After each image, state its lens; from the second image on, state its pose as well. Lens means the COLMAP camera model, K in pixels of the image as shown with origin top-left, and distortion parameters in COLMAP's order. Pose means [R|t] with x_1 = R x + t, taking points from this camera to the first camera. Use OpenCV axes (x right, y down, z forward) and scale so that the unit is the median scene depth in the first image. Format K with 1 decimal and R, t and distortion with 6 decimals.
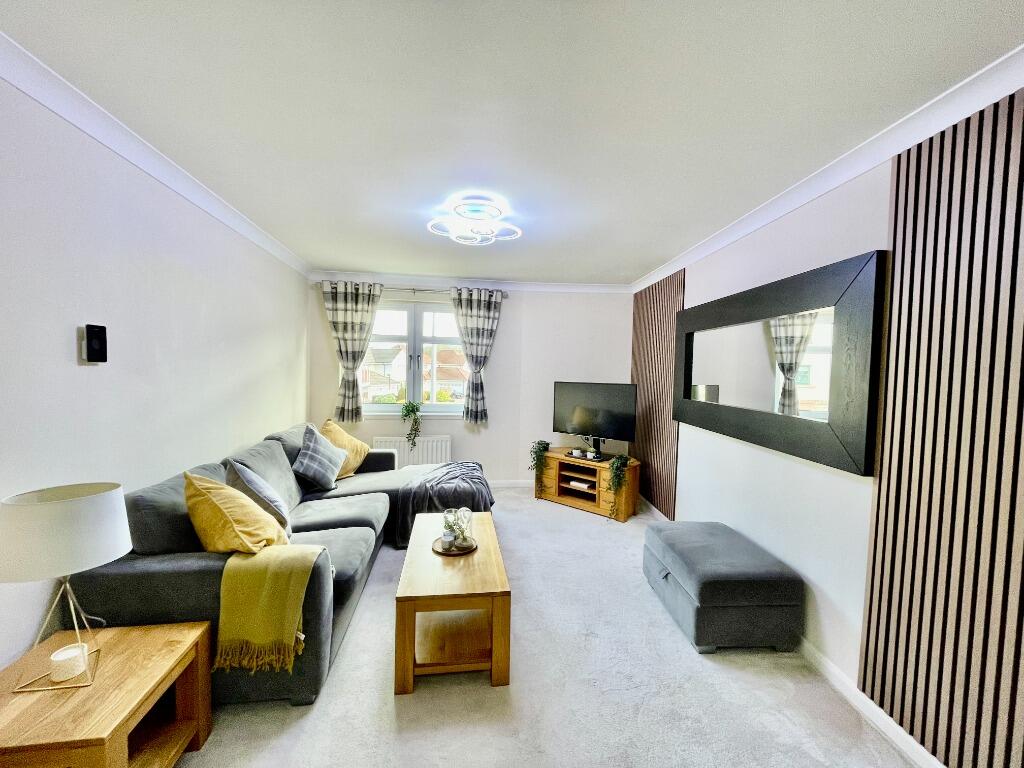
lens RADIAL K [[411.1, 0, 513.3], [0, 411.1, 384.7], [0, 0, 1]] dist [0.001902, -0.000700]
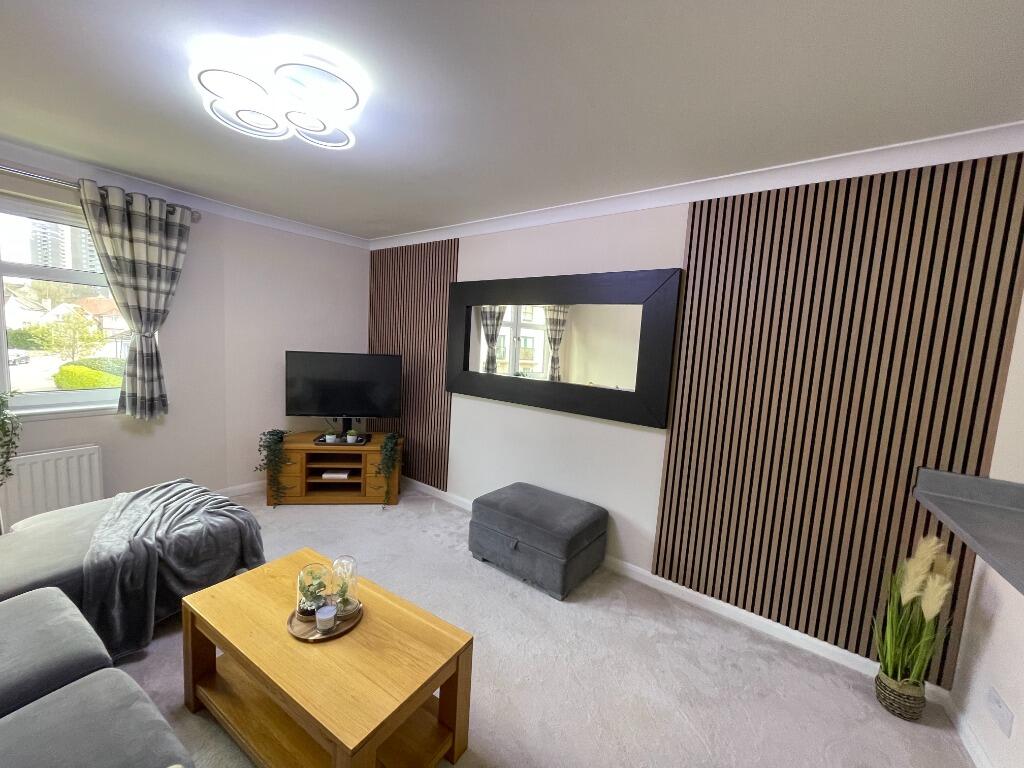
lens RADIAL K [[411.1, 0, 510.0], [0, 411.1, 388.0], [0, 0, 1]] dist [0.001902, -0.000700]
pose [[0.654629, -0.070174, 0.752686, -0.210391], [-0.012941, 0.994496, 0.103973, -0.023999], [-0.755839, -0.077805, 0.650118, 0.187945]]
